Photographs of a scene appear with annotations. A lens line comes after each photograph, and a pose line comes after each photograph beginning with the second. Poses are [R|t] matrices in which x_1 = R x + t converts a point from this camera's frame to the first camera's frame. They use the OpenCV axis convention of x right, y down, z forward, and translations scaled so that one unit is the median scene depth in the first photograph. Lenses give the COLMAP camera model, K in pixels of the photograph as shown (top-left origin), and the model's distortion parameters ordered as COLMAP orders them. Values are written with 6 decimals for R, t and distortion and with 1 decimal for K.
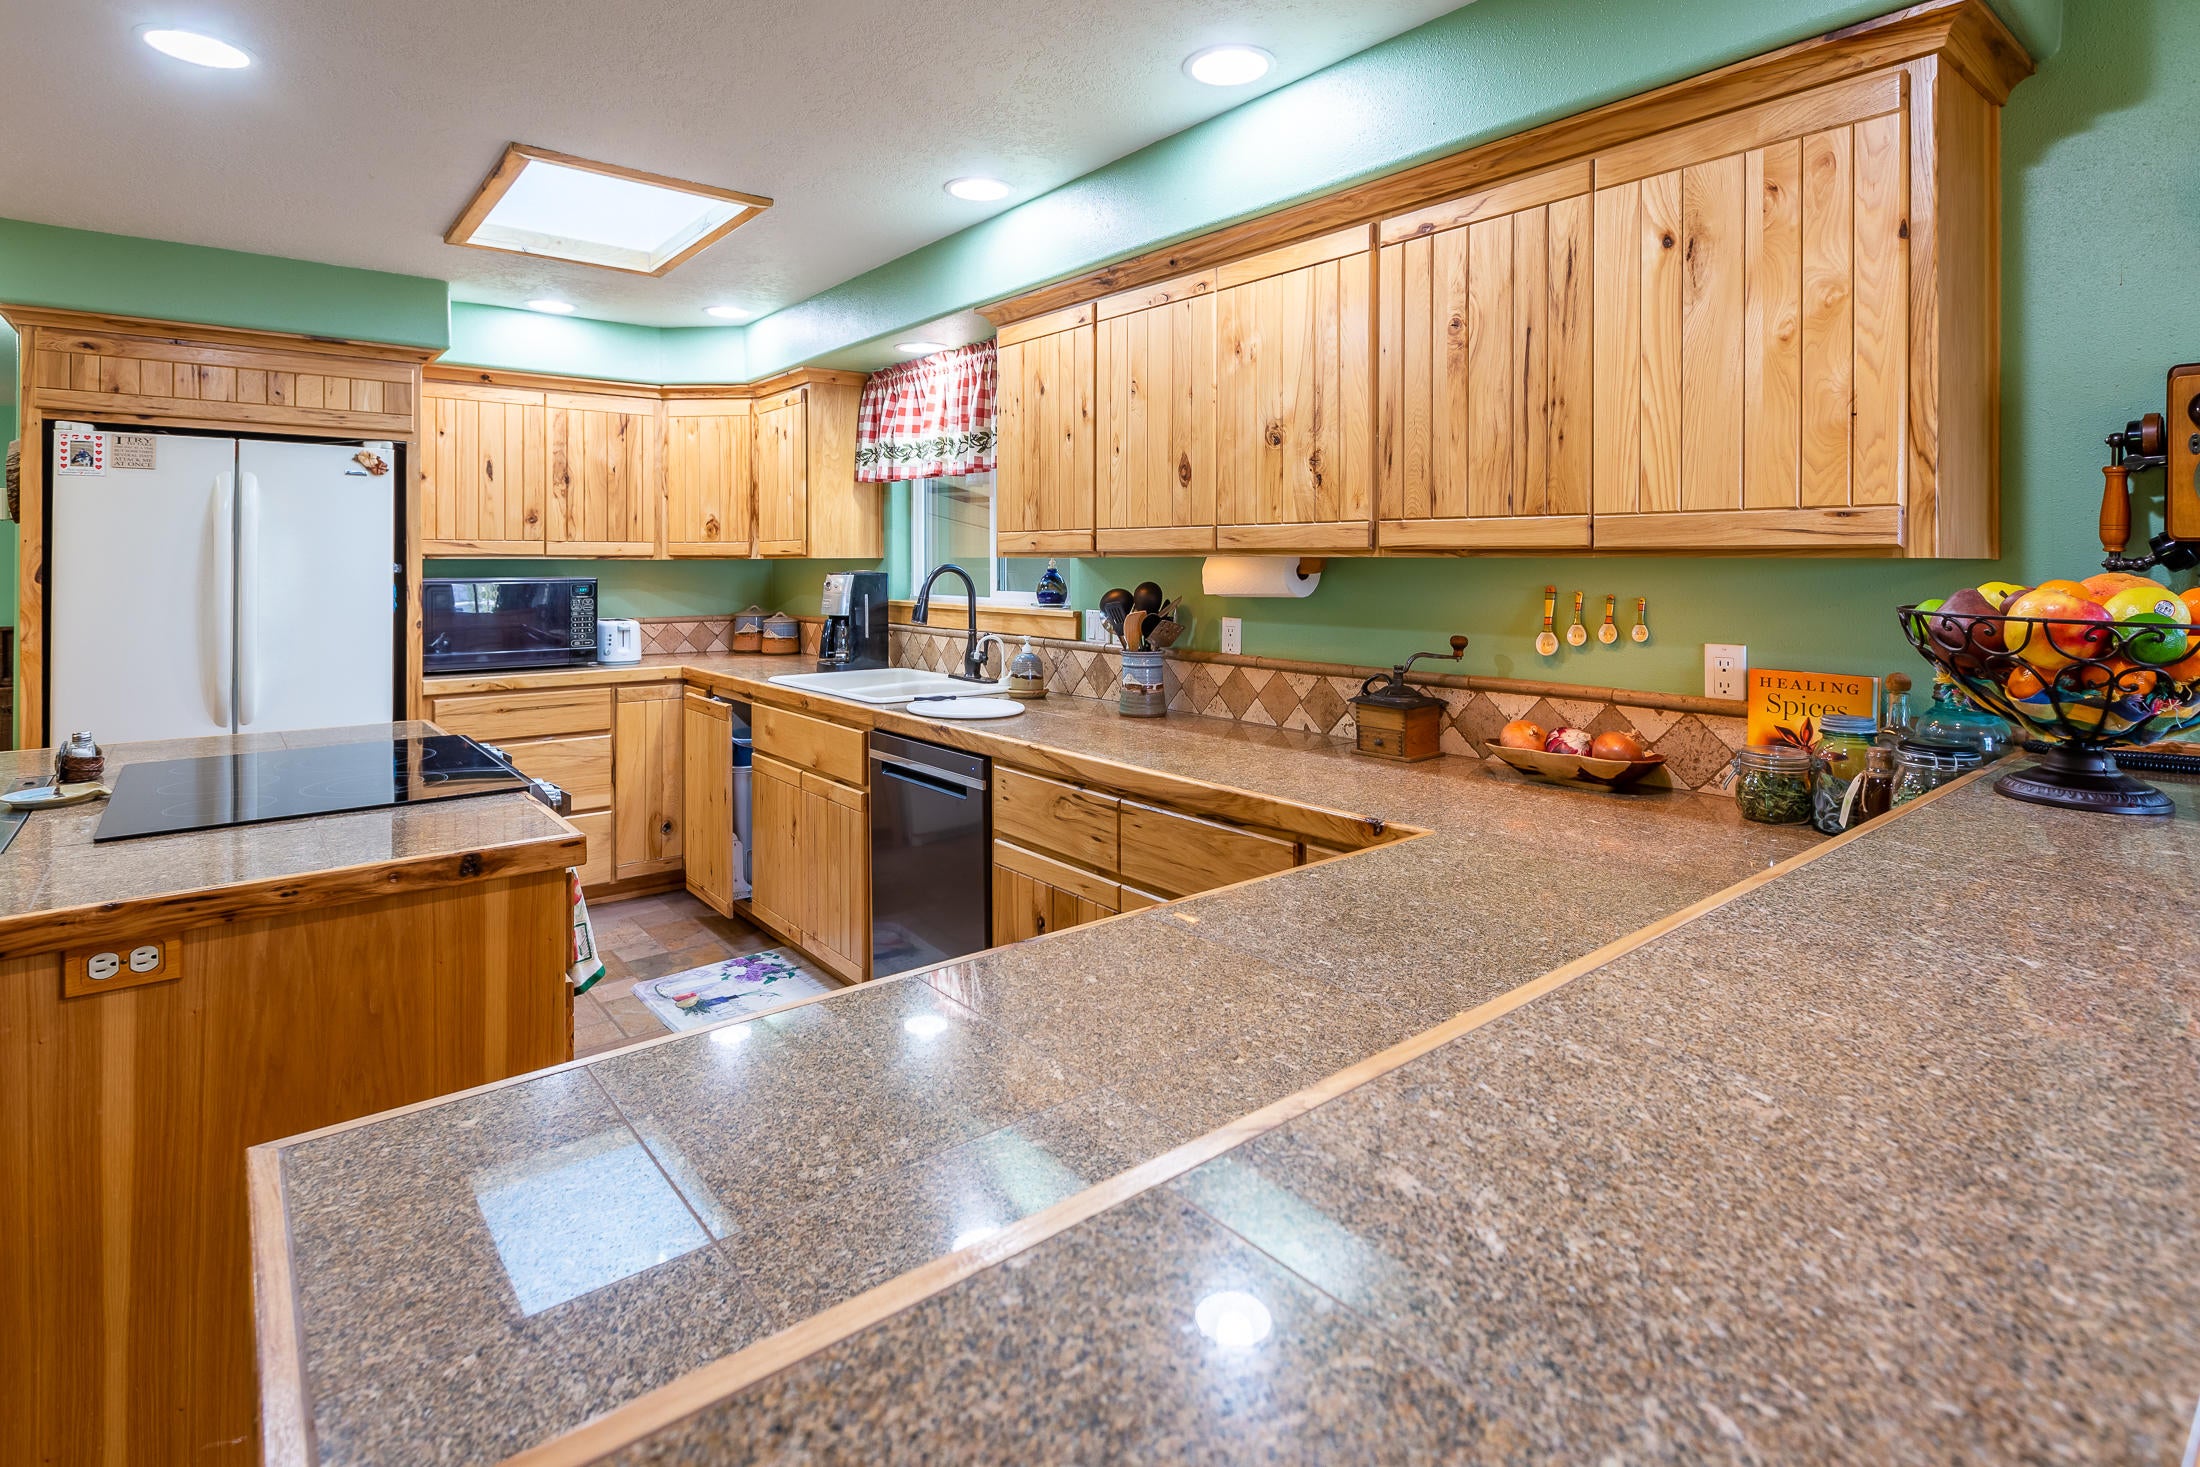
lens RADIAL K [[1046.9, 0, 1134.1], [0, 1046.9, 531.2], [0, 0, 1]] dist [-0.000759, -0.000365]
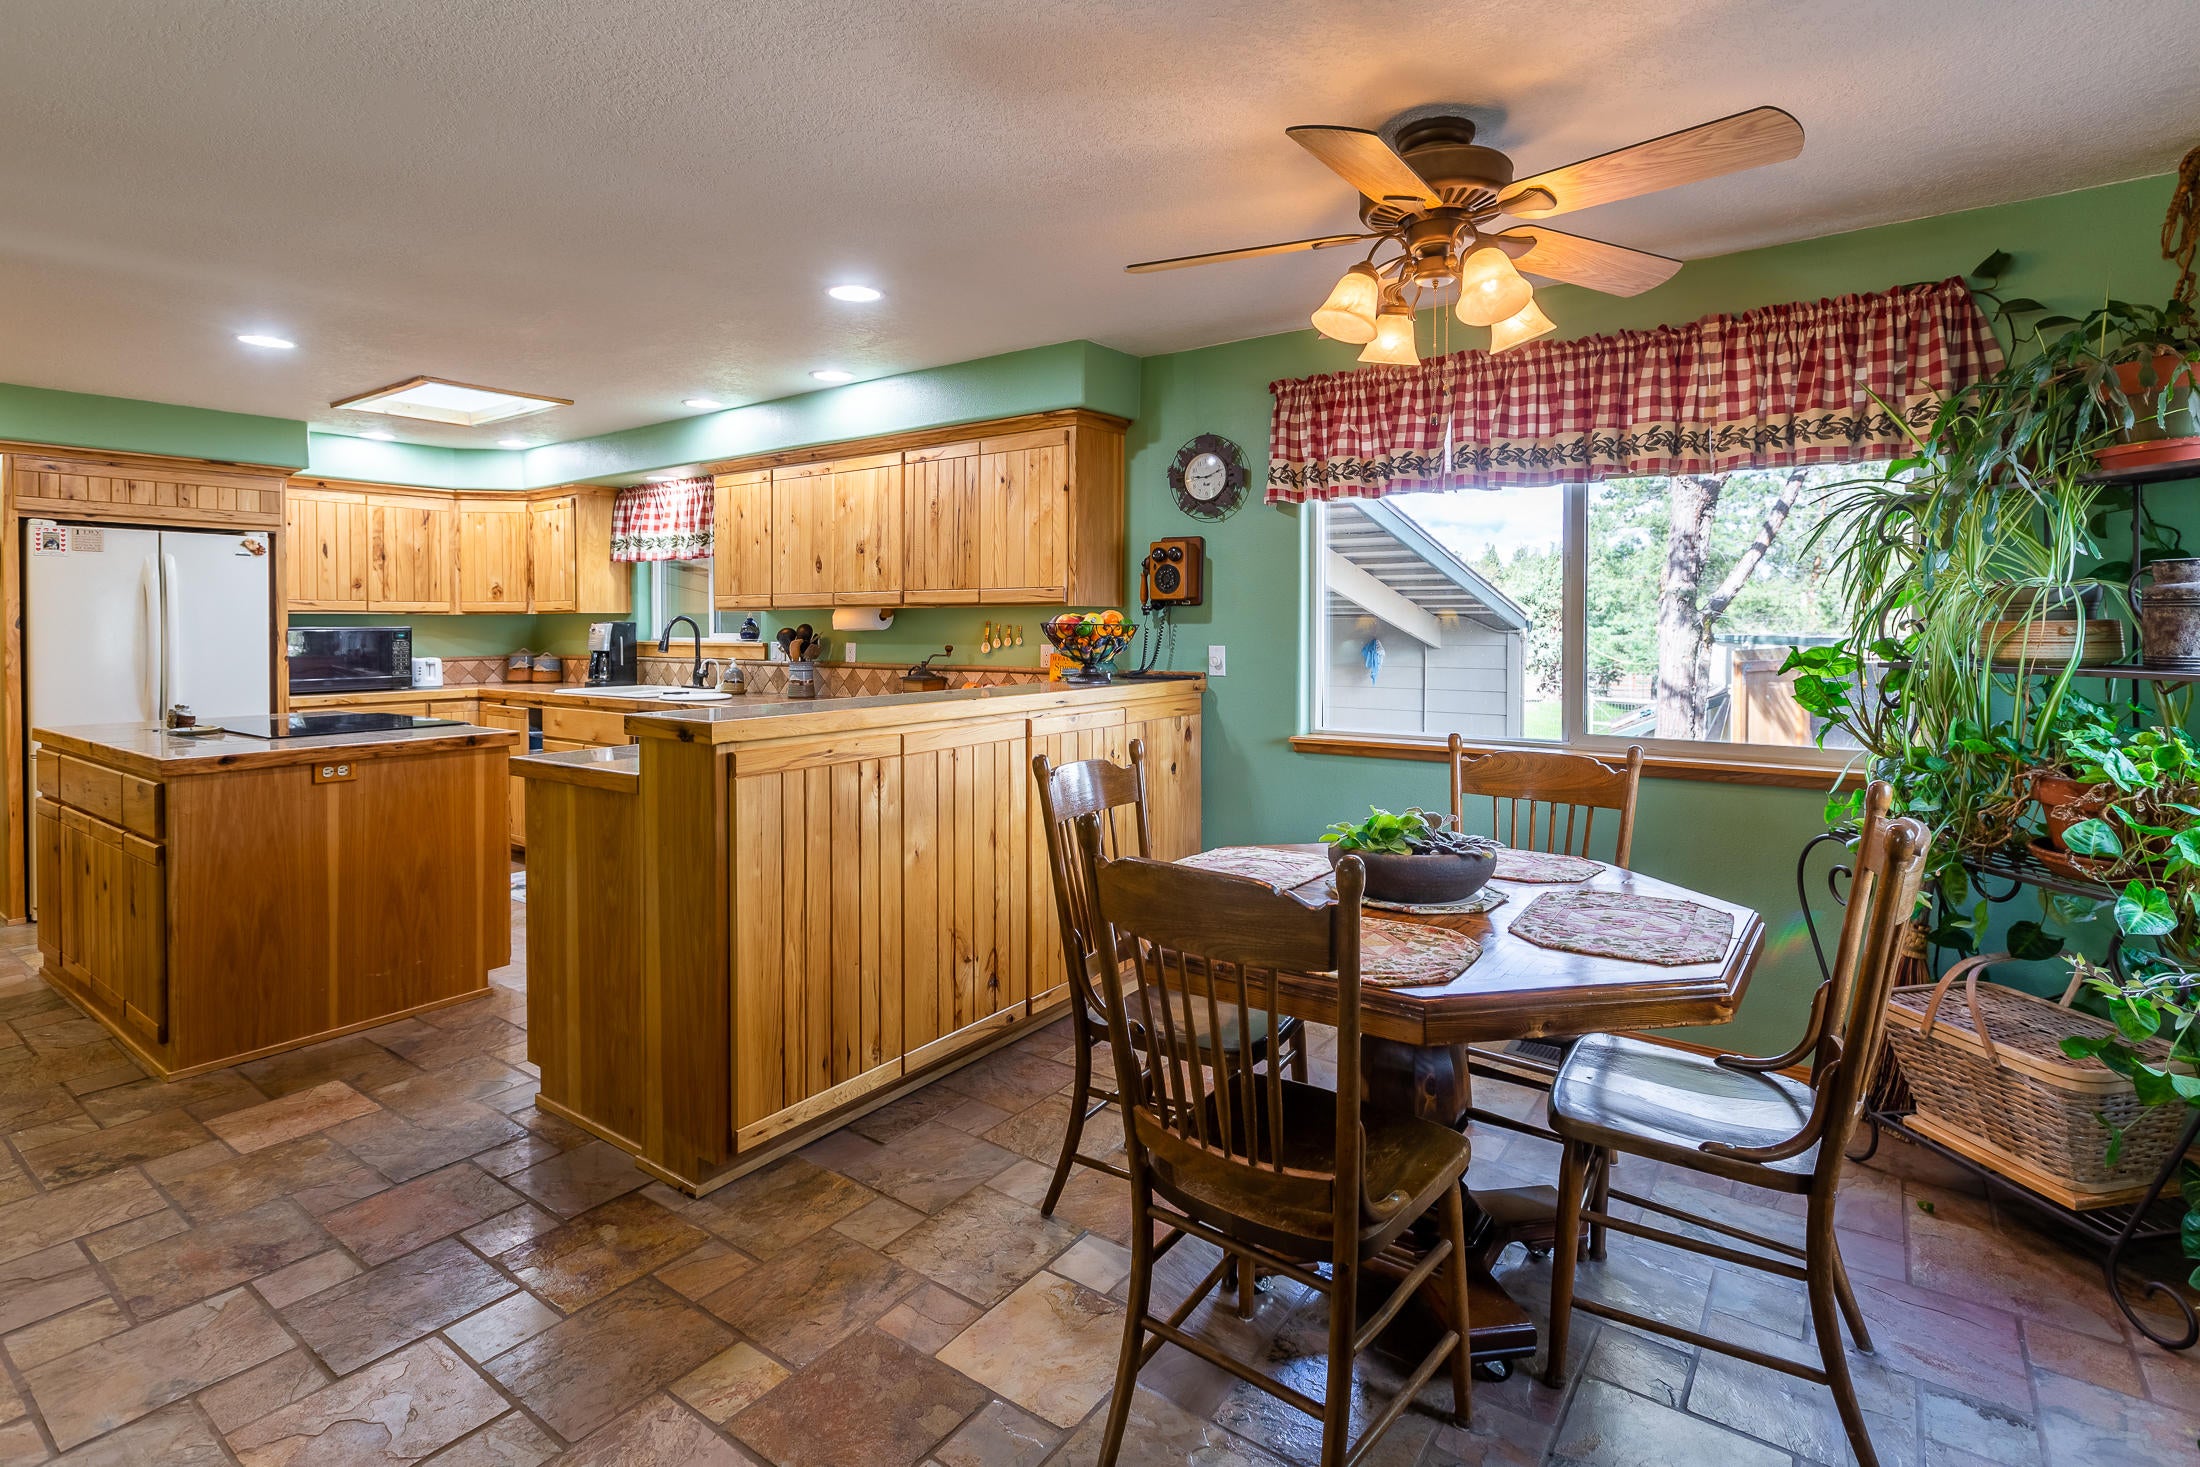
lens RADIAL K [[1024.4, 0, 1114.2], [0, 1024.4, 611.5], [0, 0, 1]] dist [0.021540, -0.009558]
pose [[0.969958, -0.001336, 0.243269, 0.101645], [-0.002603, 0.999871, 0.015866, -0.001868], [-0.243259, -0.016023, 0.969829, -0.852288]]
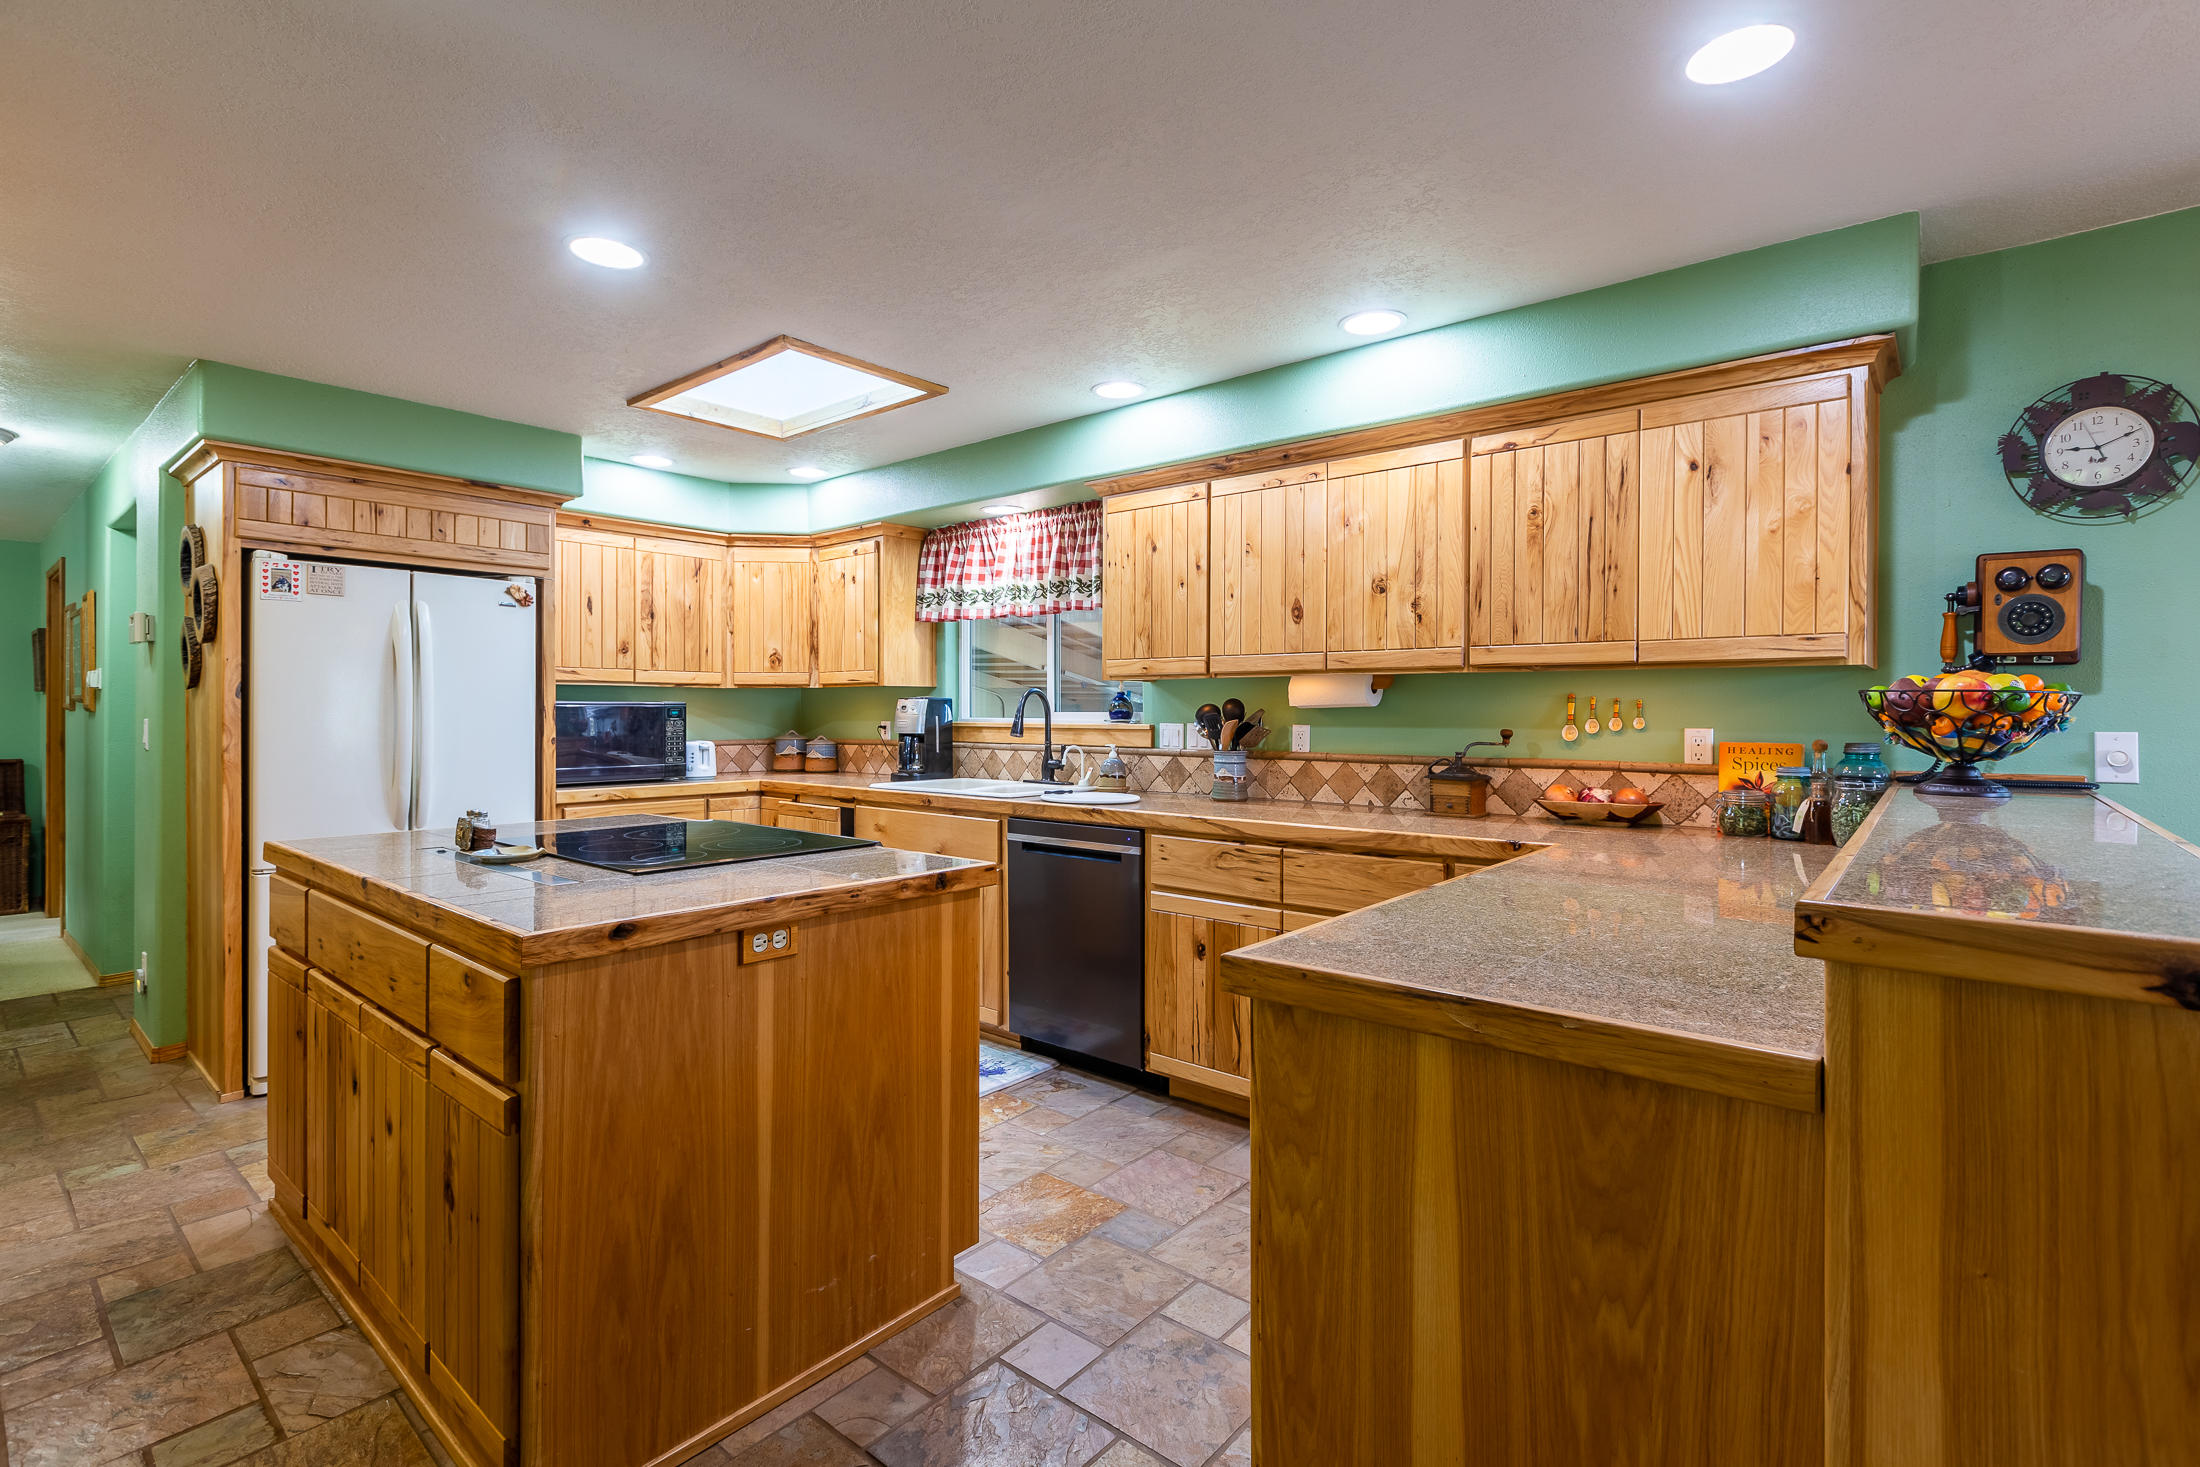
lens RADIAL K [[976.8, 0, 1106.9], [0, 976.8, 687.4], [0, 0, 1]] dist [0.001743, -0.000892]
pose [[0.984803, 0.004656, 0.173615, -0.359234], [-0.005364, 0.999979, 0.003608, 0.031945], [-0.173595, -0.004485, 0.984807, -0.172390]]
